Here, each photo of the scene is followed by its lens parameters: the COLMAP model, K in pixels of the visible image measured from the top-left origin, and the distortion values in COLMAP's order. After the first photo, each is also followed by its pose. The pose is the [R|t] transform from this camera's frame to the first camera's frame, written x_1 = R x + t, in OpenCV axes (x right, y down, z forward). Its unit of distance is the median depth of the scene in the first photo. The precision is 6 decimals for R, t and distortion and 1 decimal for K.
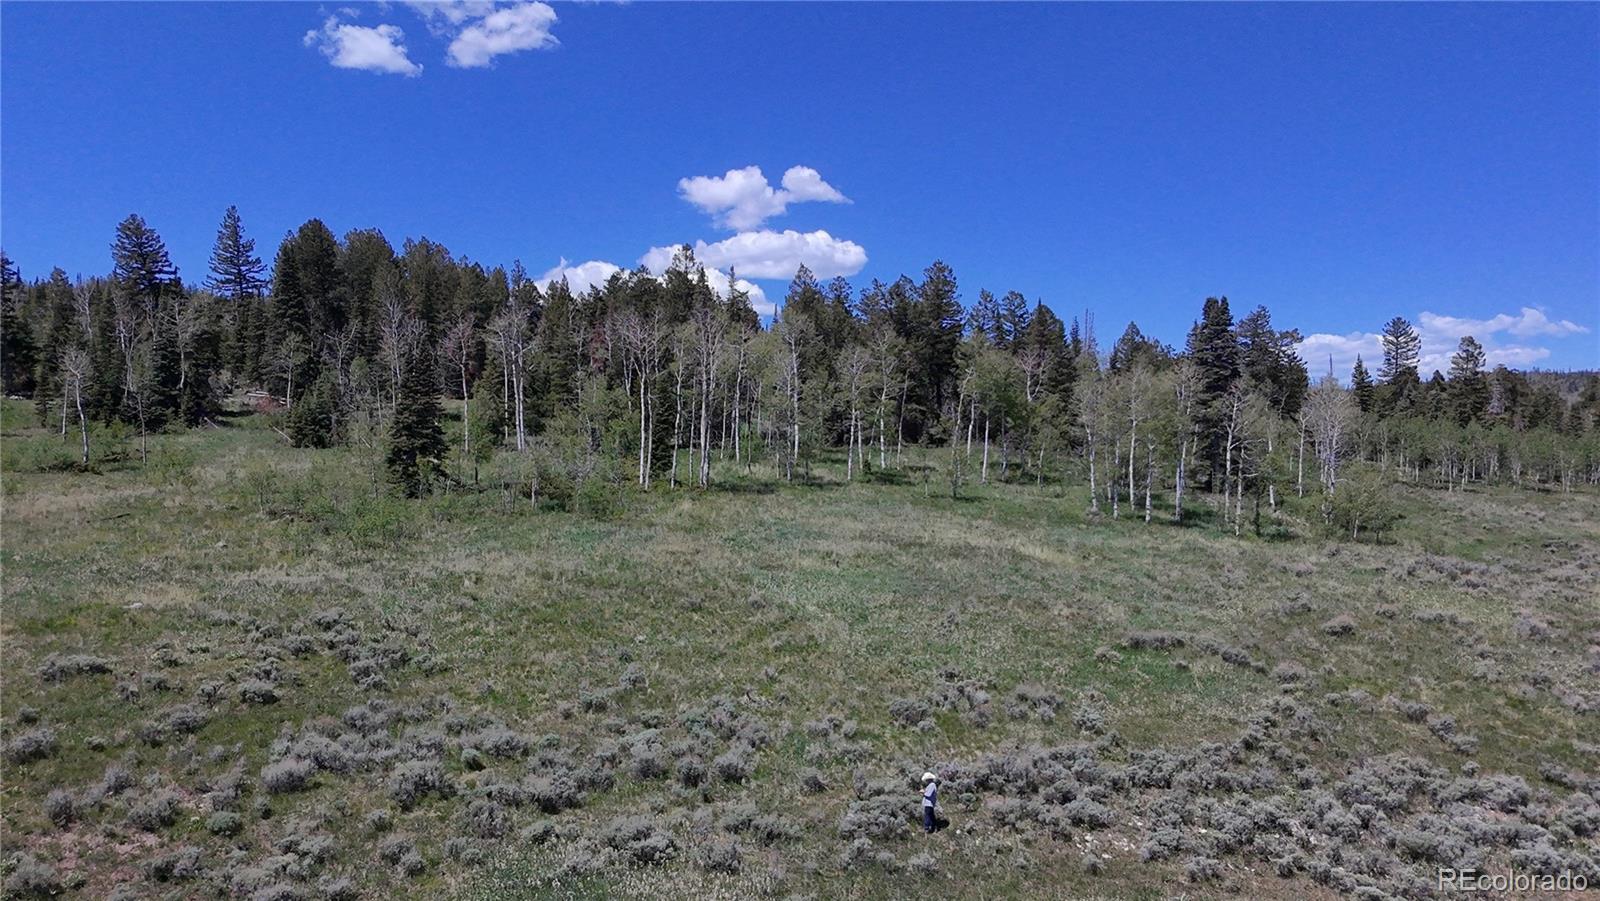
lens RADIAL K [[1028.4, 0, 796.6], [0, 1028.4, 452.1], [0, 0, 1]] dist [0.010360, -0.006071]
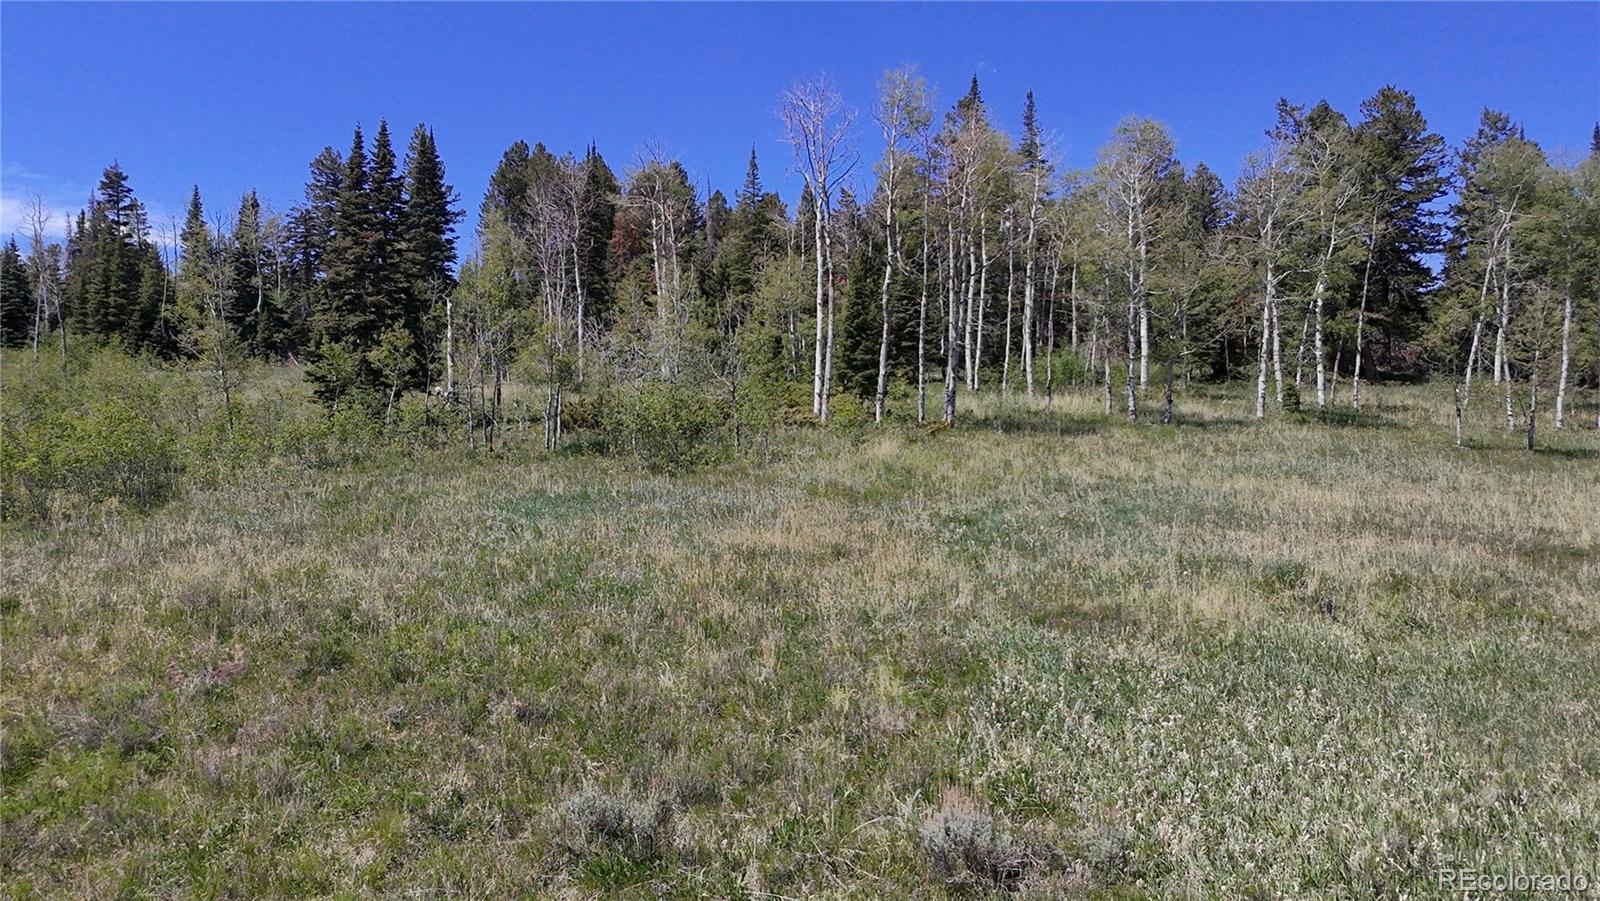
lens RADIAL K [[1028.4, 0, 793.2], [0, 1028.4, 451.1], [0, 0, 1]] dist [0.010360, -0.006071]
pose [[0.950431, -0.002257, -0.310927, -0.008292], [0.000436, 0.999982, -0.005925, 0.050194], [0.310935, 0.005495, 0.950415, 0.516694]]
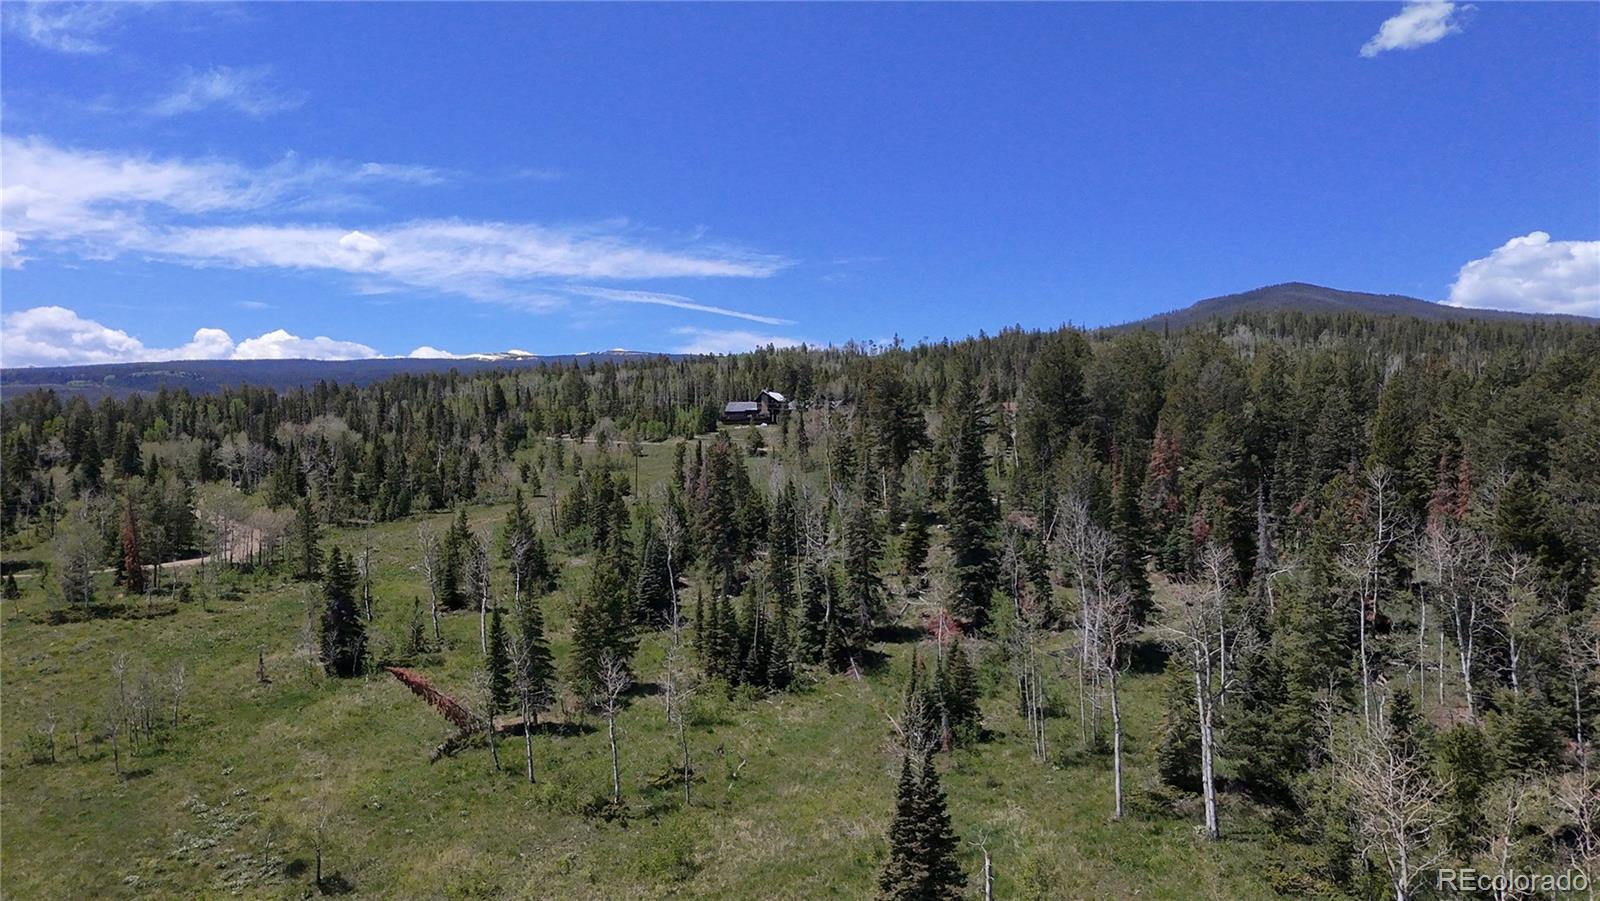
lens RADIAL K [[1028.4, 0, 795.7], [0, 1028.4, 466.6], [0, 0, 1]] dist [0.010360, -0.006071]
pose [[0.683698, 0.012261, -0.729662, -0.010169], [-0.003112, 0.999899, 0.013886, -0.244157], [0.729758, -0.007223, 0.683667, 0.508008]]
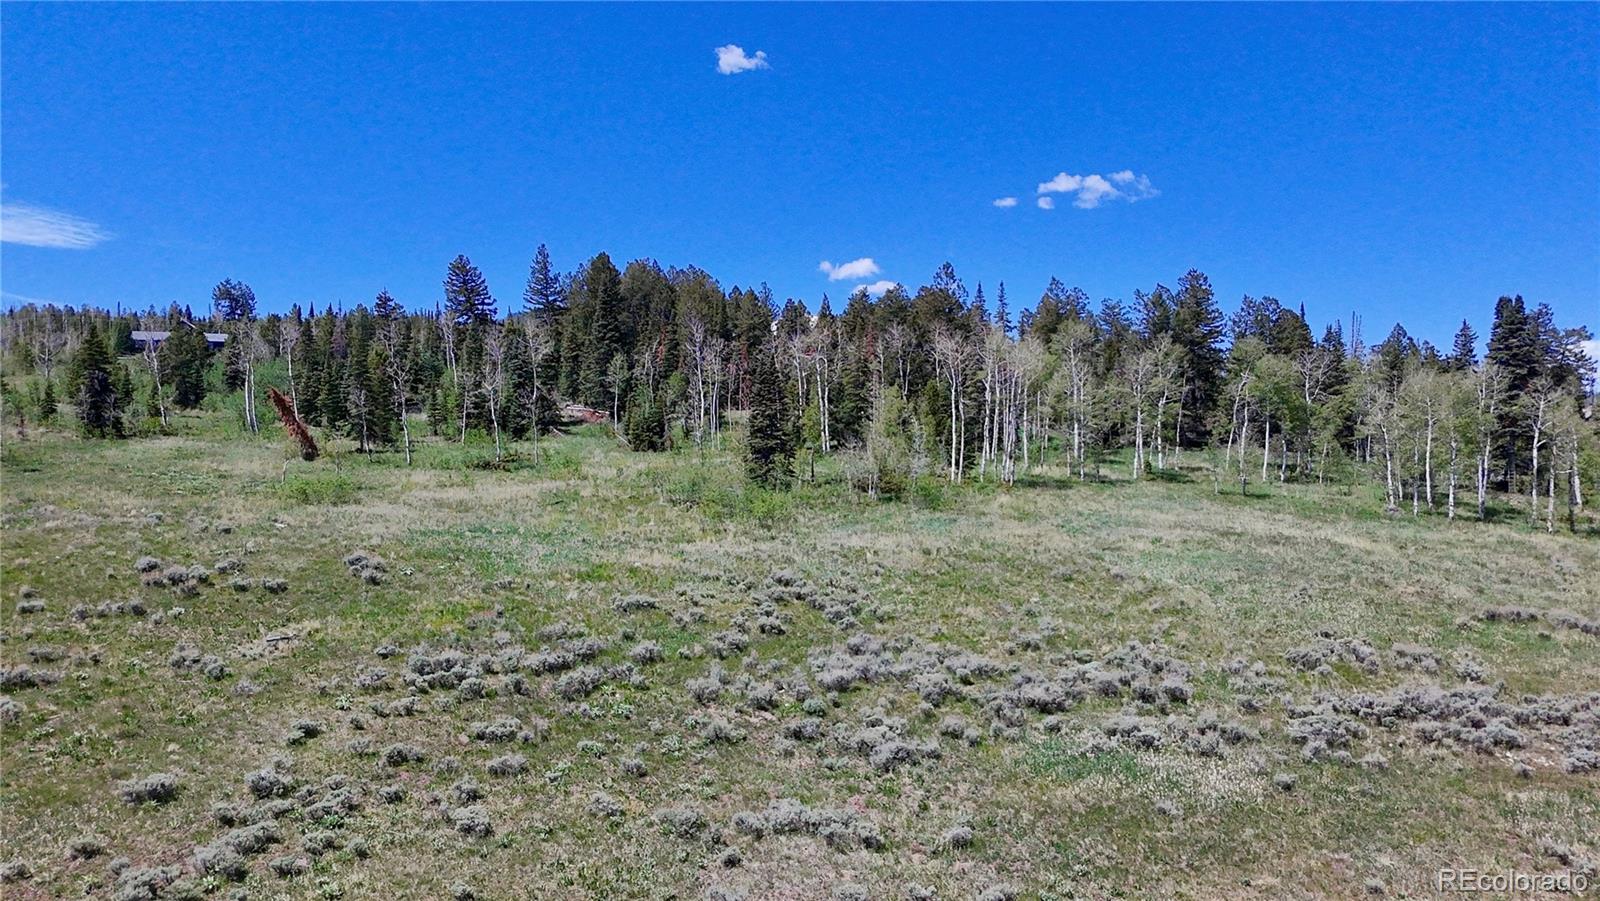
lens RADIAL K [[1028.4, 0, 793.5], [0, 1028.4, 446.0], [0, 0, 1]] dist [0.010360, -0.006071]
pose [[0.984407, -0.006174, -0.175798, -0.121459], [0.002802, 0.999807, -0.019424, 0.014566], [0.175884, 0.018629, 0.984235, -0.124576]]
